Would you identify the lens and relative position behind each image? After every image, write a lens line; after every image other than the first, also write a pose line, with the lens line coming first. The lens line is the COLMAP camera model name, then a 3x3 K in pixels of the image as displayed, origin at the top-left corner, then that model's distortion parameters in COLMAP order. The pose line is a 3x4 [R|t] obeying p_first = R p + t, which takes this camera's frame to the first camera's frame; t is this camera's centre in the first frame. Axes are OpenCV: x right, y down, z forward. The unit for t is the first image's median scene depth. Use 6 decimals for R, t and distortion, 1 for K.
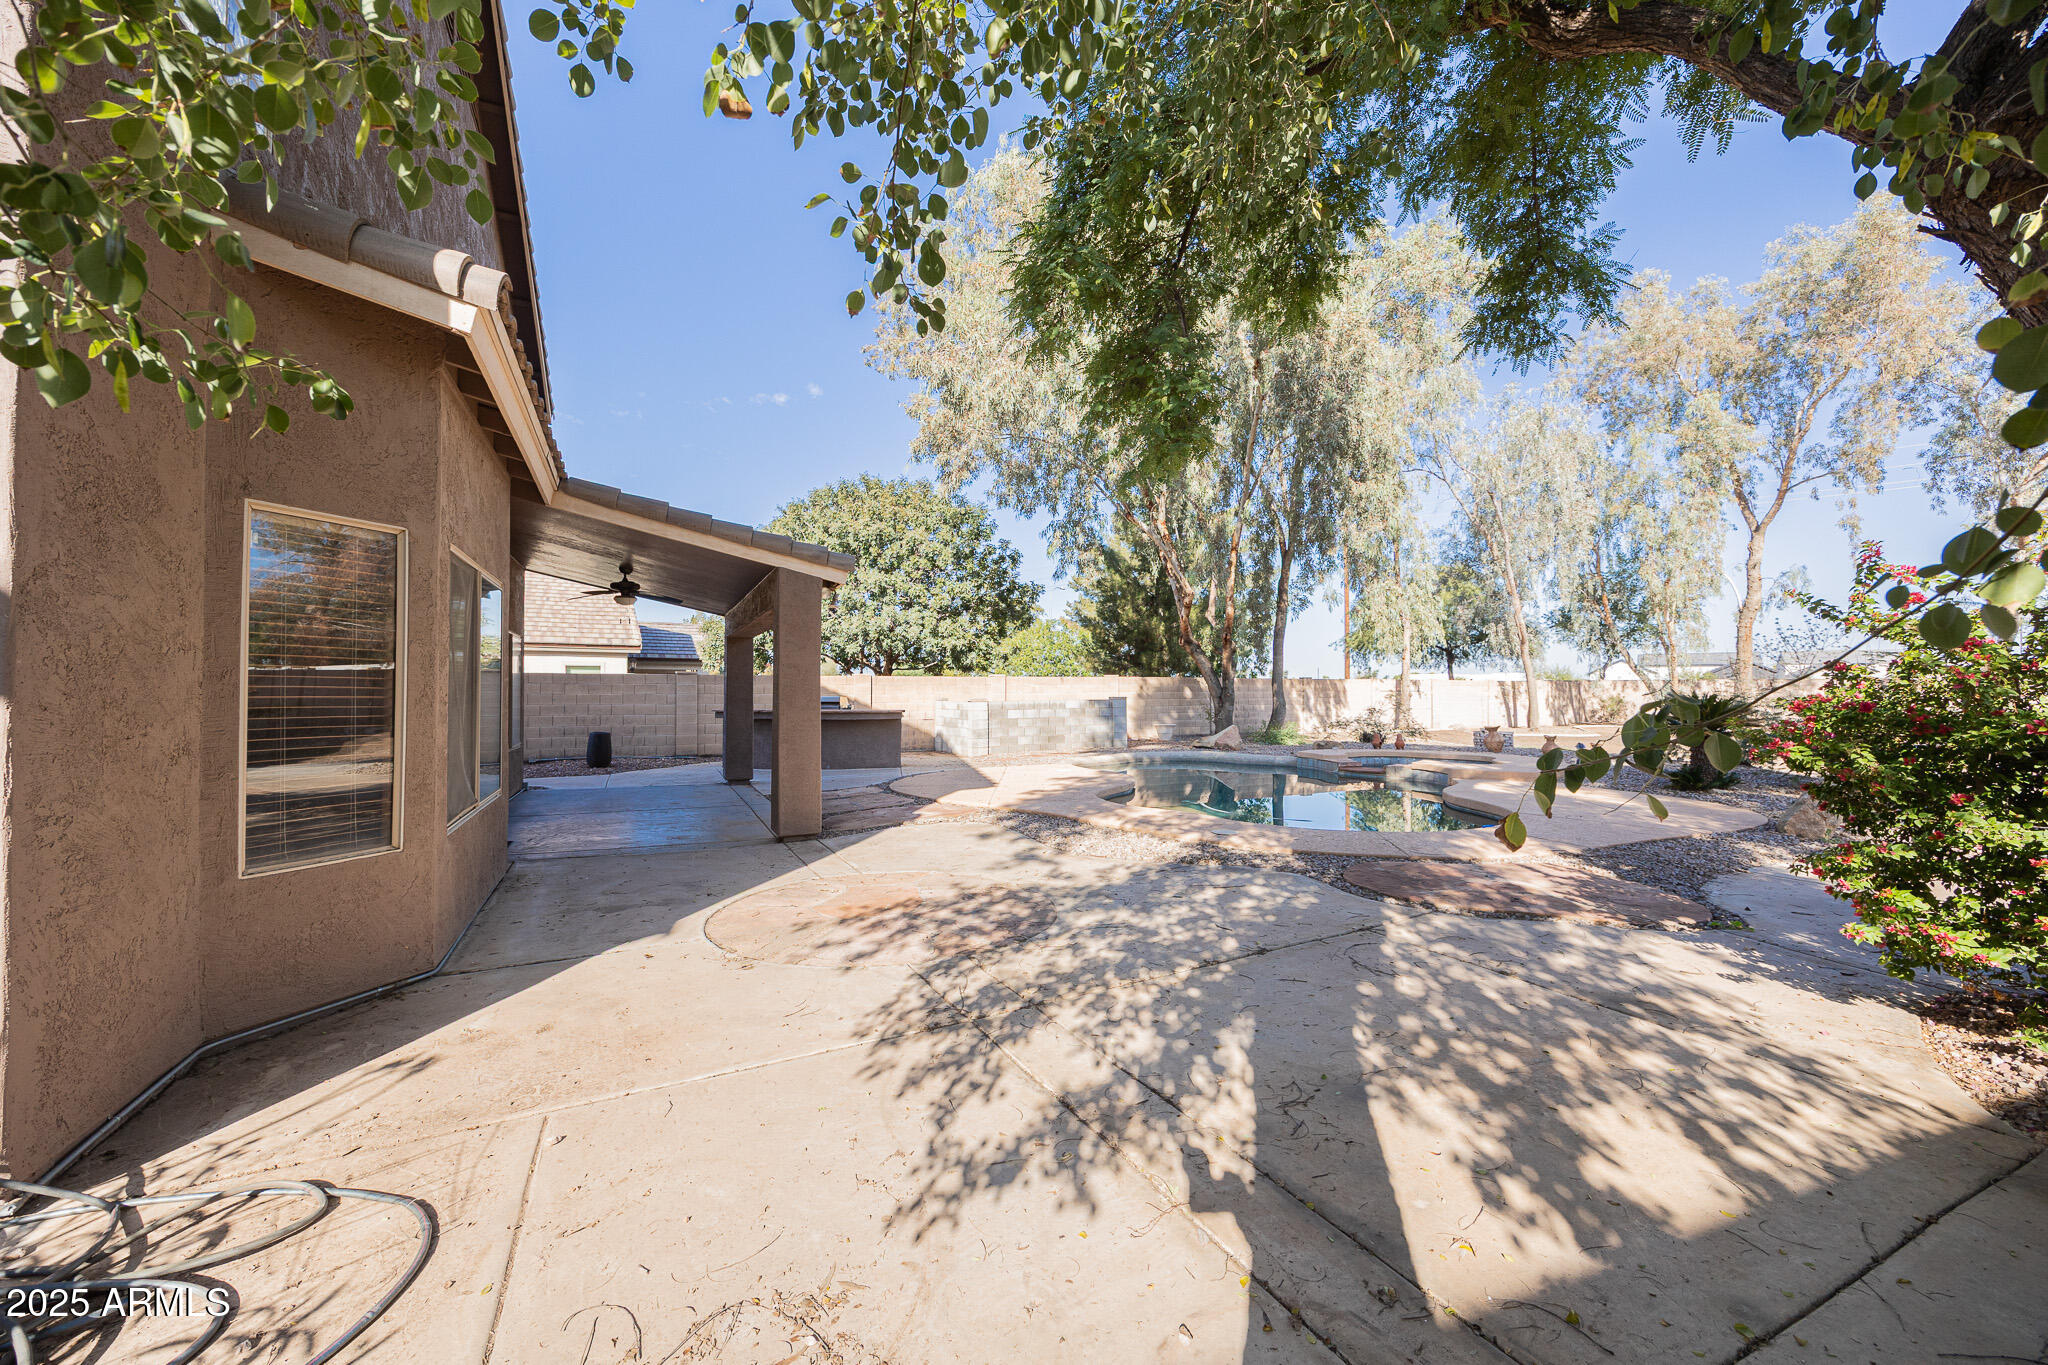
lens RADIAL K [[787.8, 0, 1030.7], [0, 787.8, 680.6], [0, 0, 1]] dist [-0.001930, 0.000039]
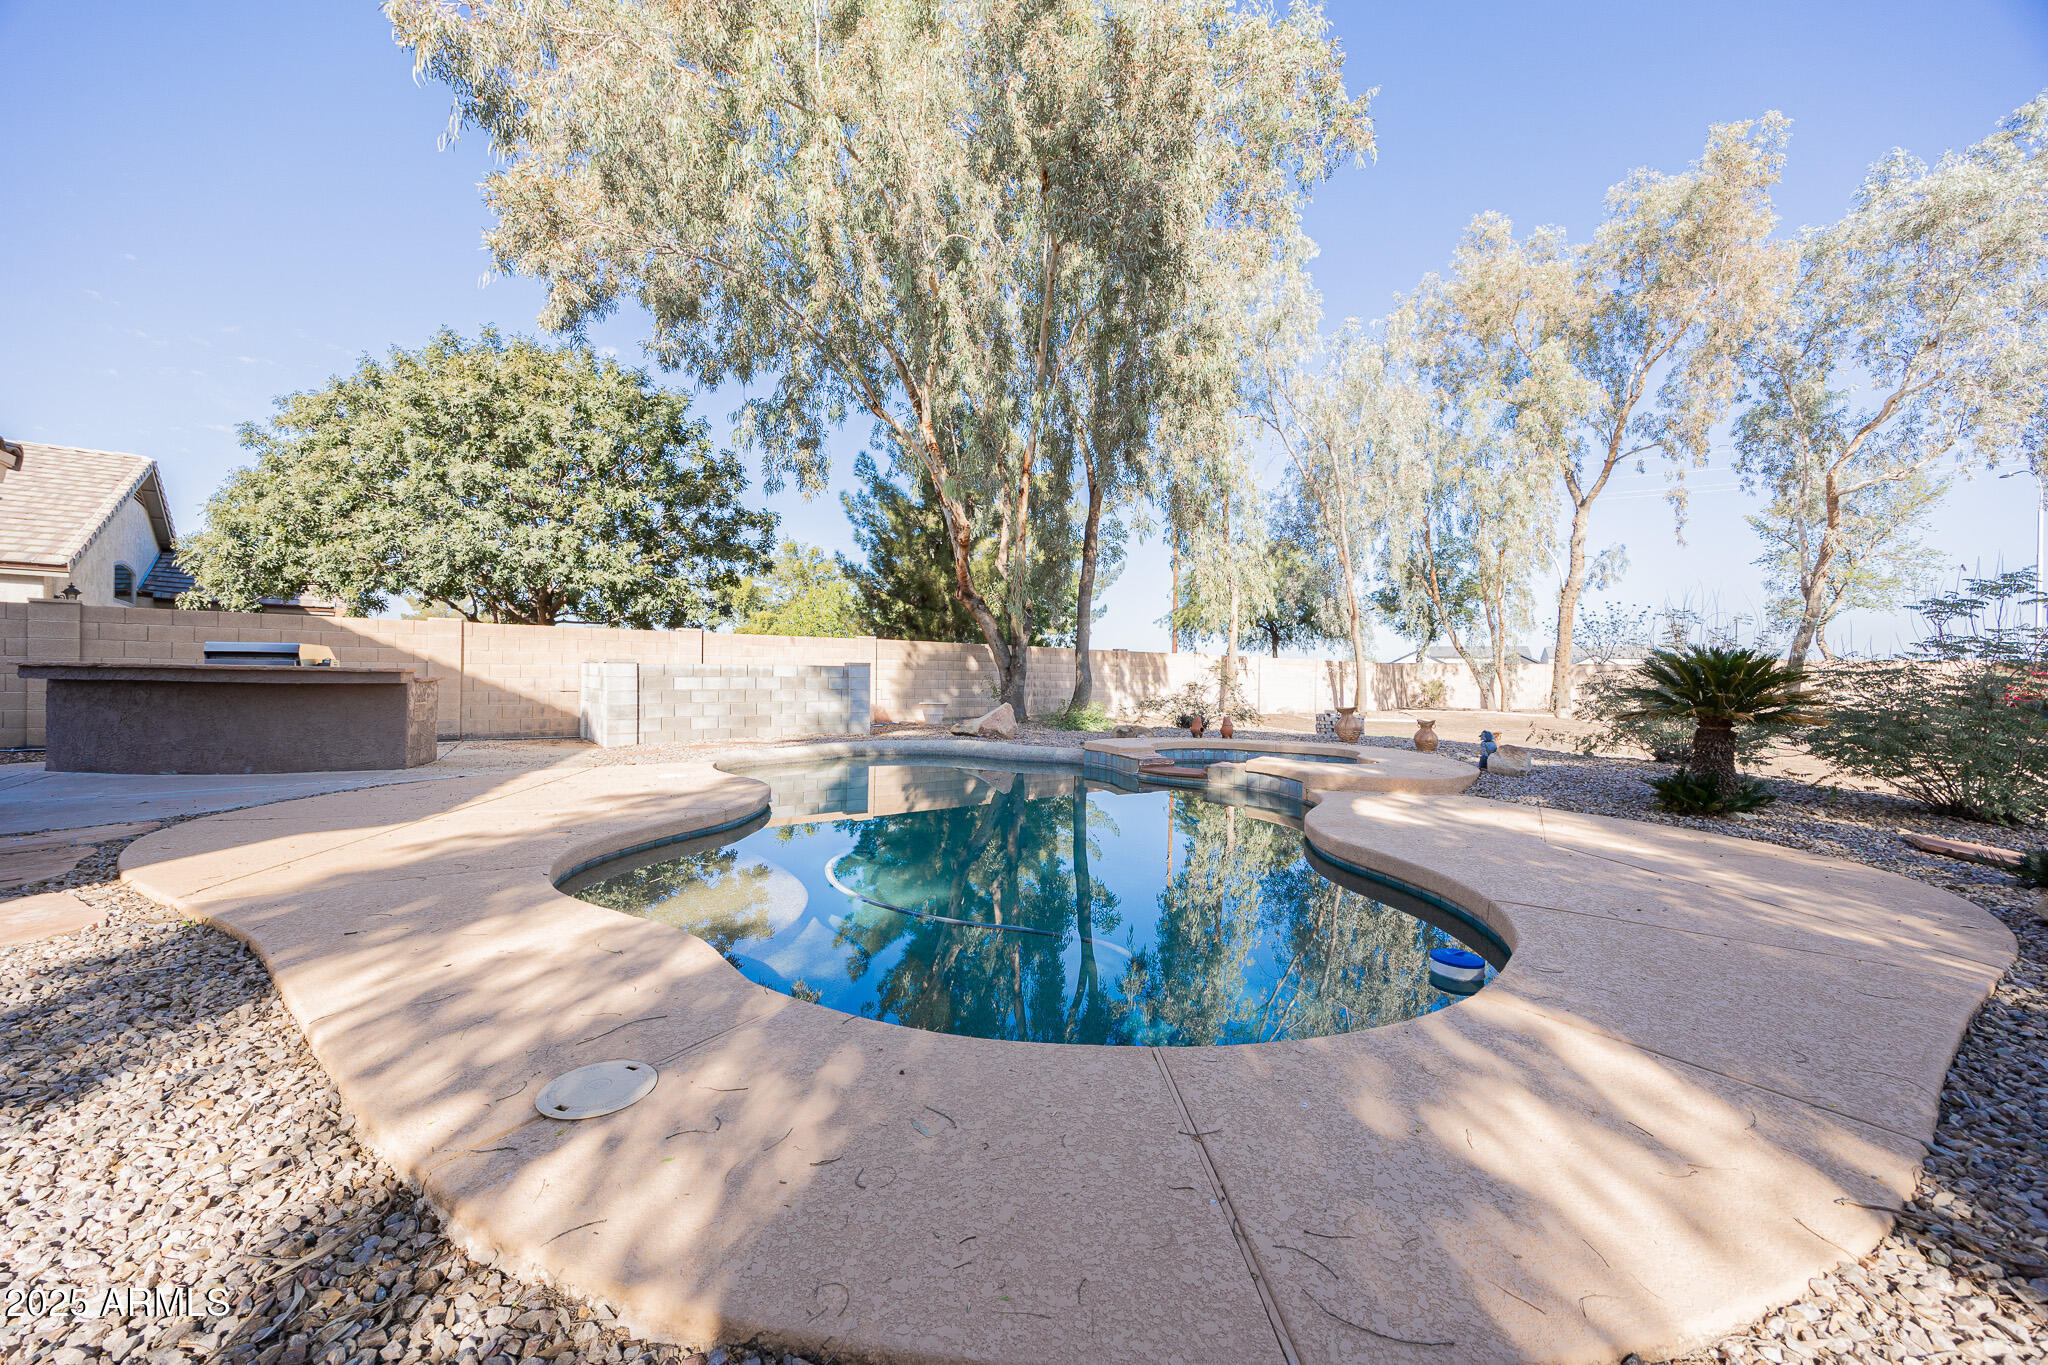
lens RADIAL K [[787.8, 0, 1024.9], [0, 787.8, 673.5], [0, 0, 1]] dist [-0.001930, 0.000039]
pose [[0.981455, 0.016752, 0.190962, 0.096196], [-0.018973, 0.999772, 0.009806, 0.015839], [-0.190754, -0.013247, 0.981548, 0.212454]]
